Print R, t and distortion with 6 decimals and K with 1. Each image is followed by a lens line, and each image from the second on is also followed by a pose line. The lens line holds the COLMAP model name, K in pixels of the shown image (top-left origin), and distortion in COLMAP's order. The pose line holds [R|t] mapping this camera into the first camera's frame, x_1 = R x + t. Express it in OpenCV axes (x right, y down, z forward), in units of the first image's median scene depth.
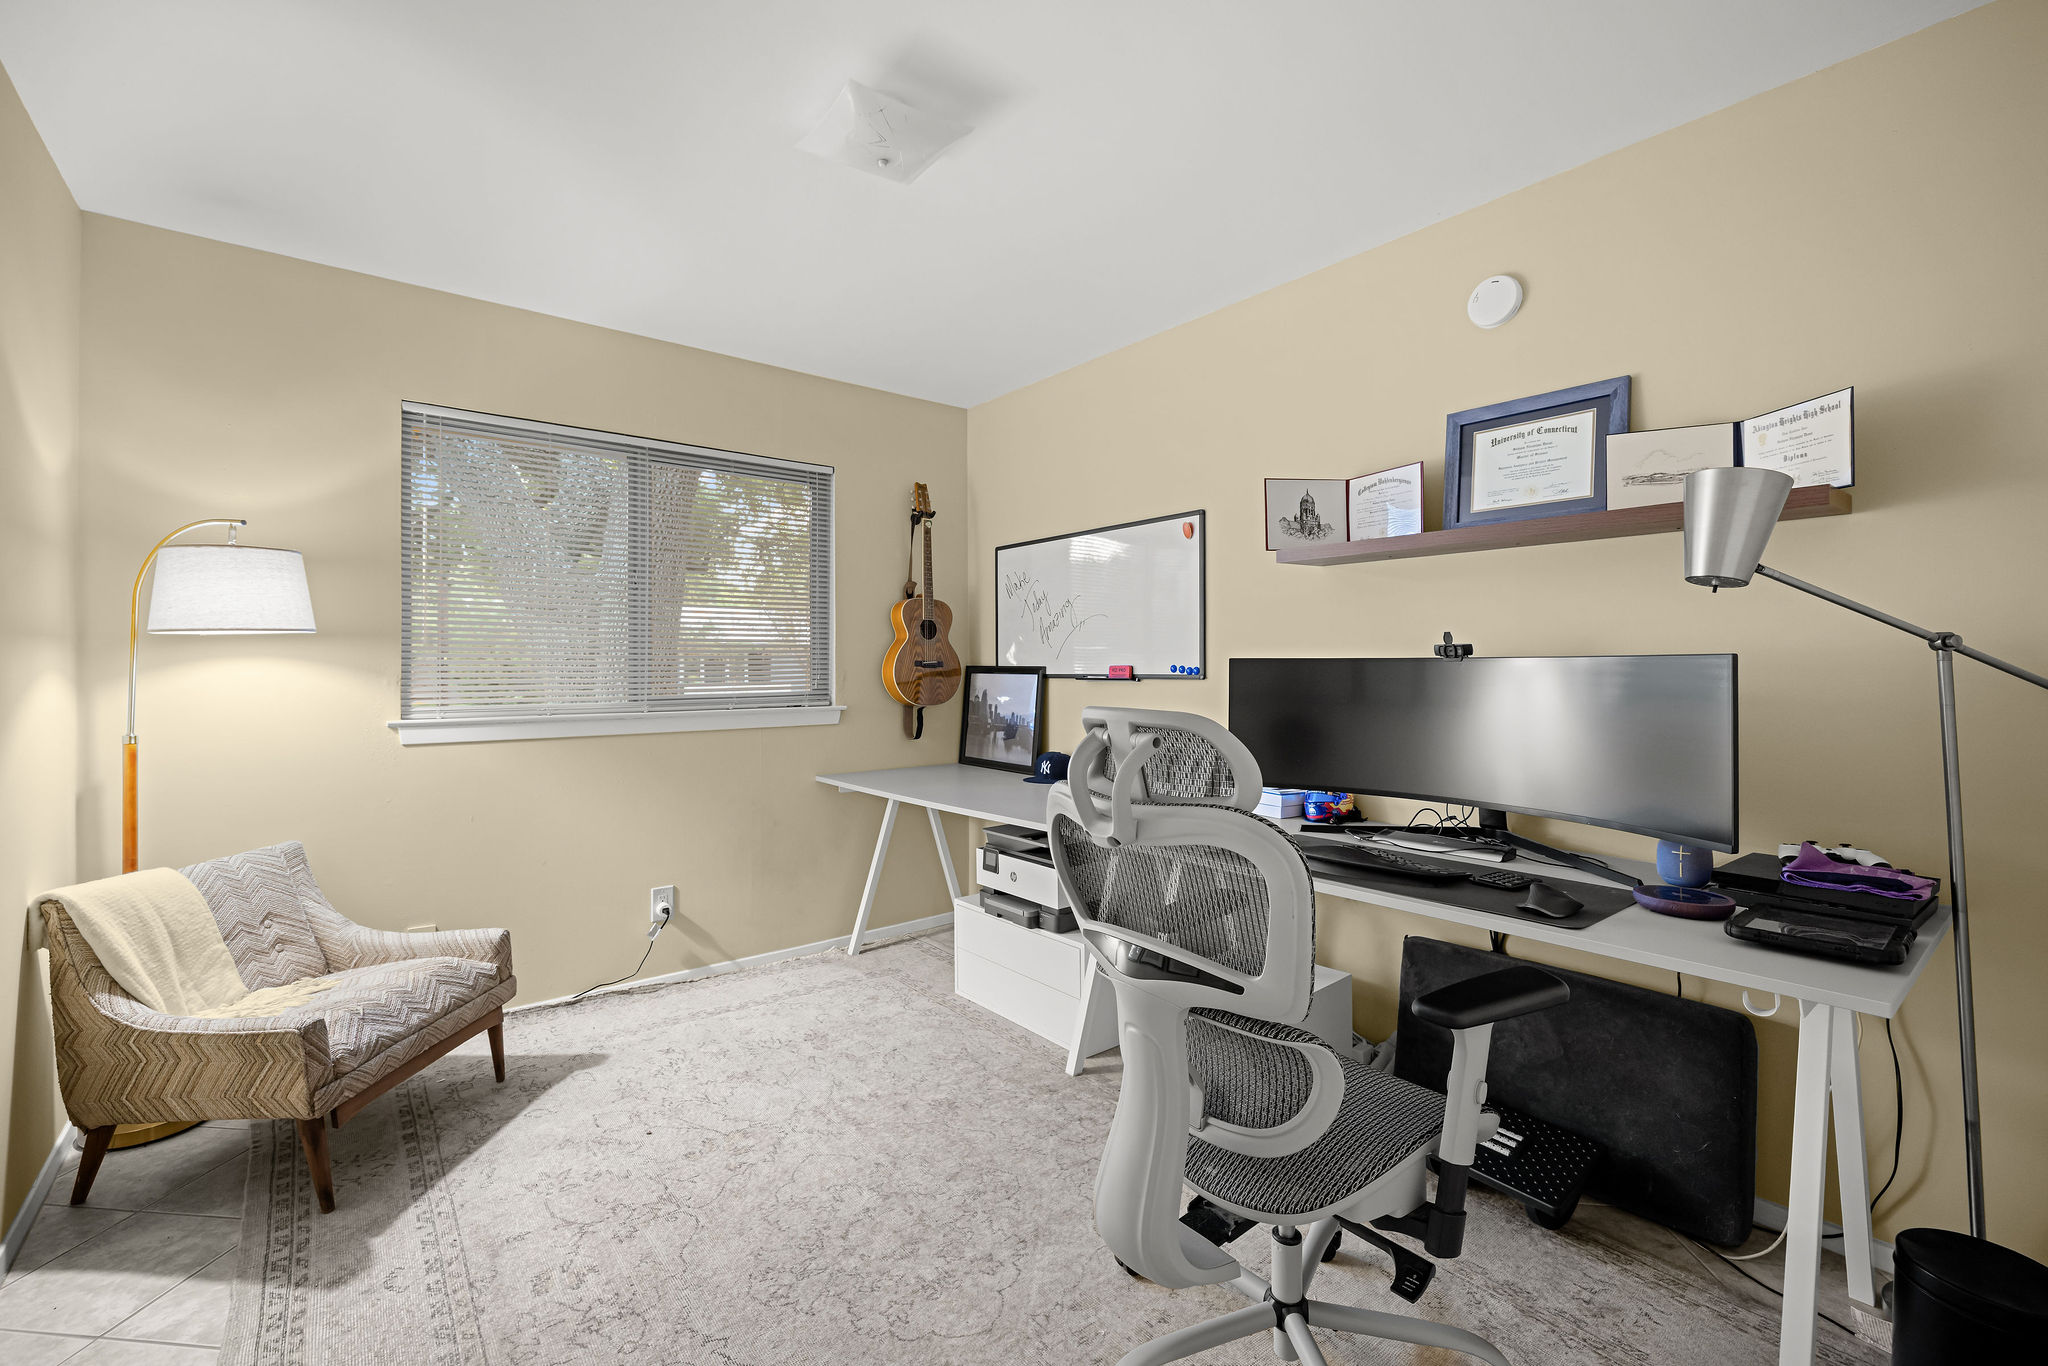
lens RADIAL K [[863.3, 0, 1020.7], [0, 863.3, 672.1], [0, 0, 1]] dist [-0.001481, 0.000012]
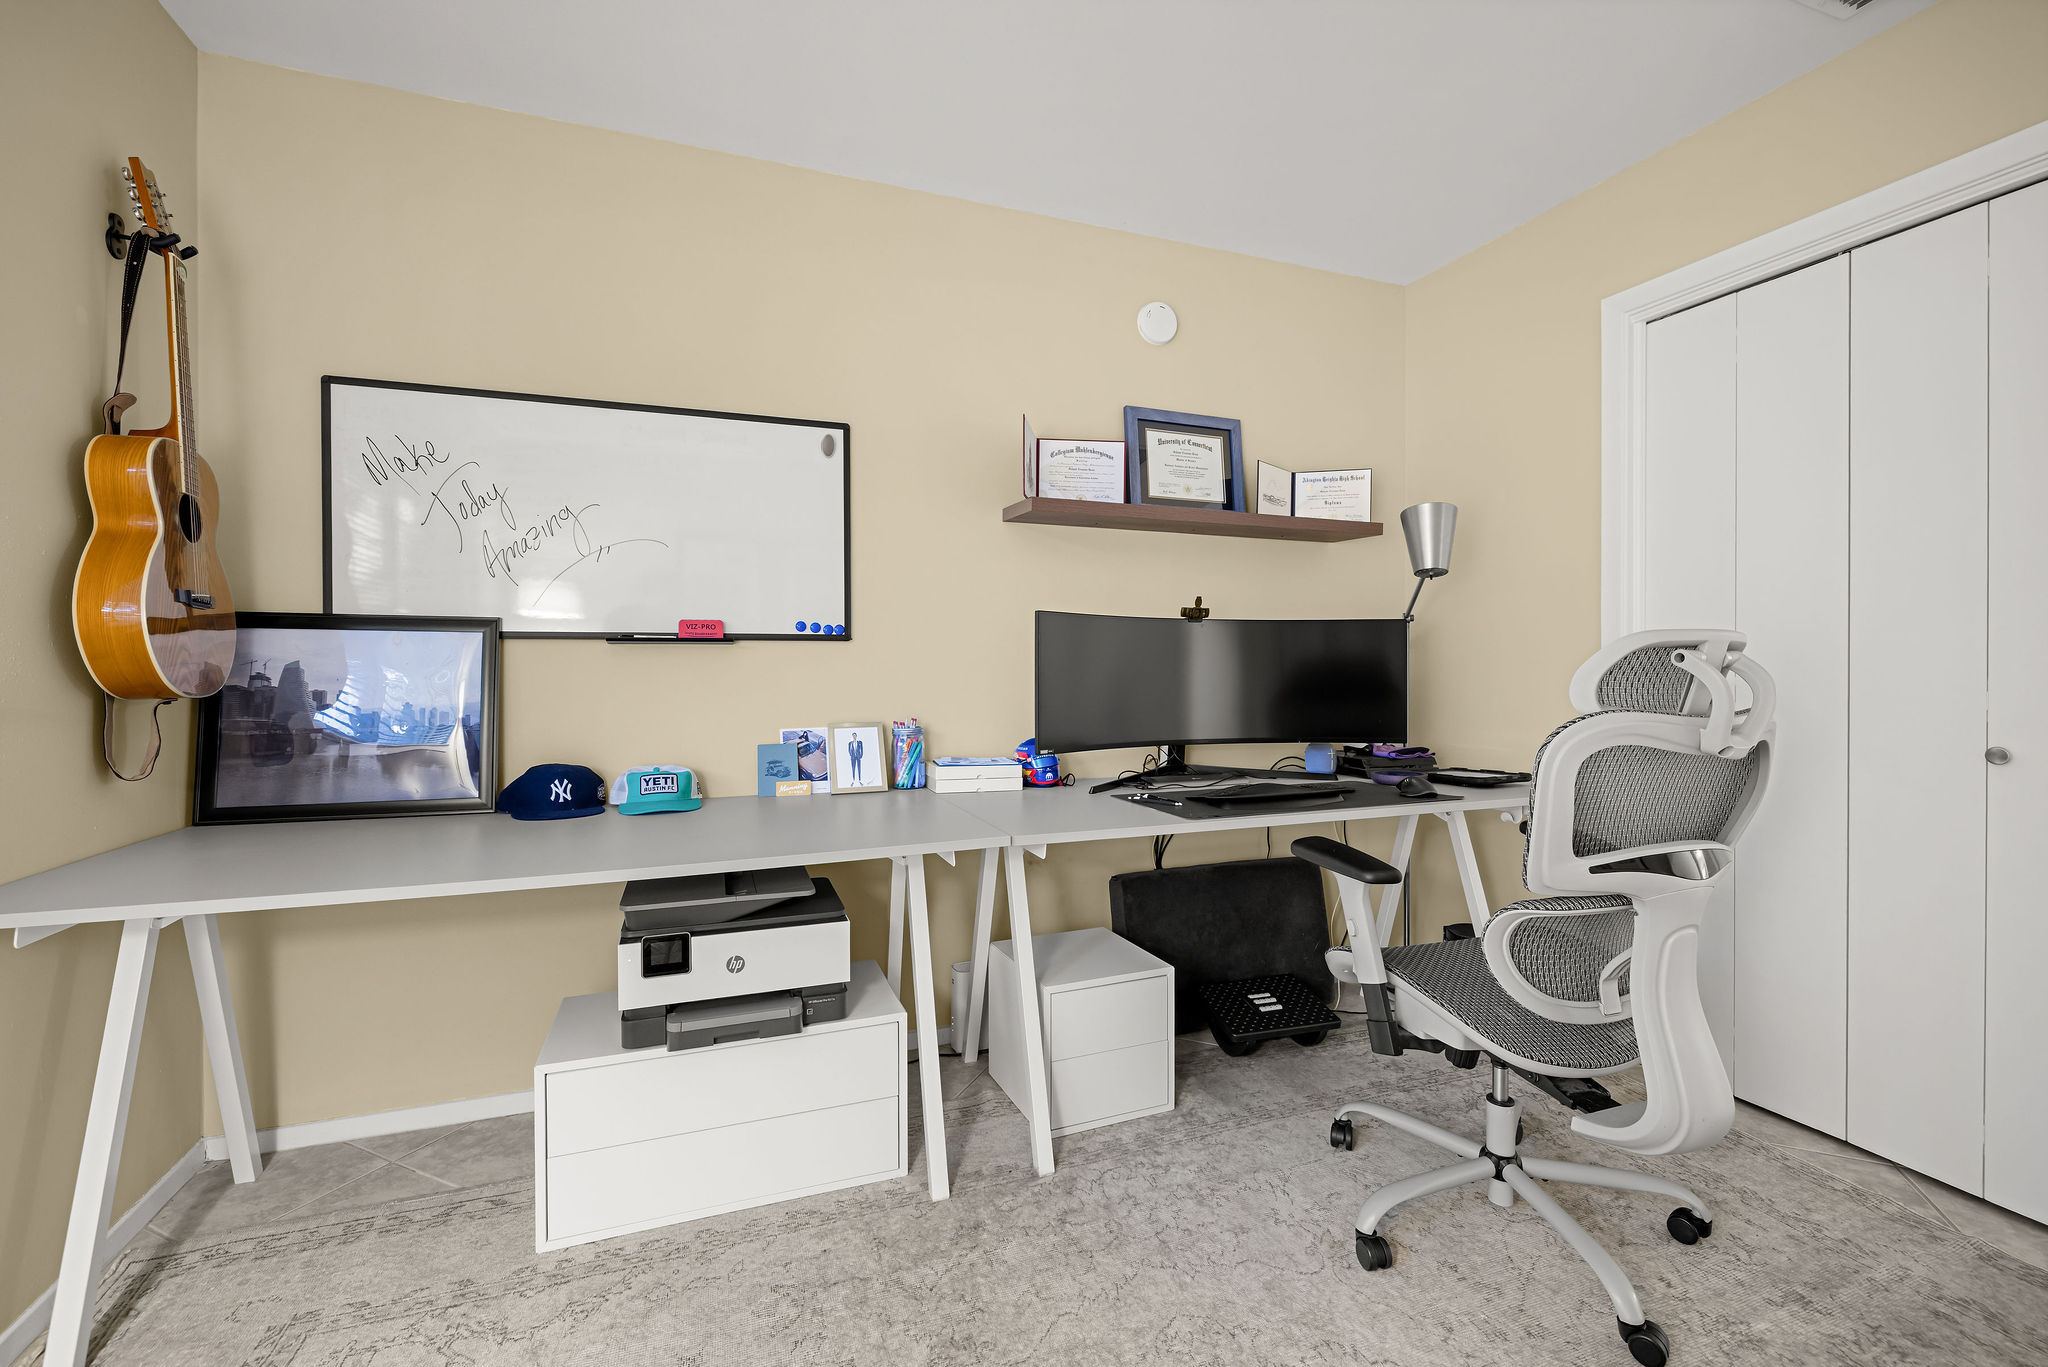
lens RADIAL K [[863.3, 0, 1018.3], [0, 863.3, 676.4], [0, 0, 1]] dist [-0.001481, 0.000012]
pose [[0.324664, -0.003189, 0.945824, -0.434772], [0.007244, 0.999973, 0.000885, 0.036967], [-0.945802, 0.006565, 0.324678, 0.544400]]
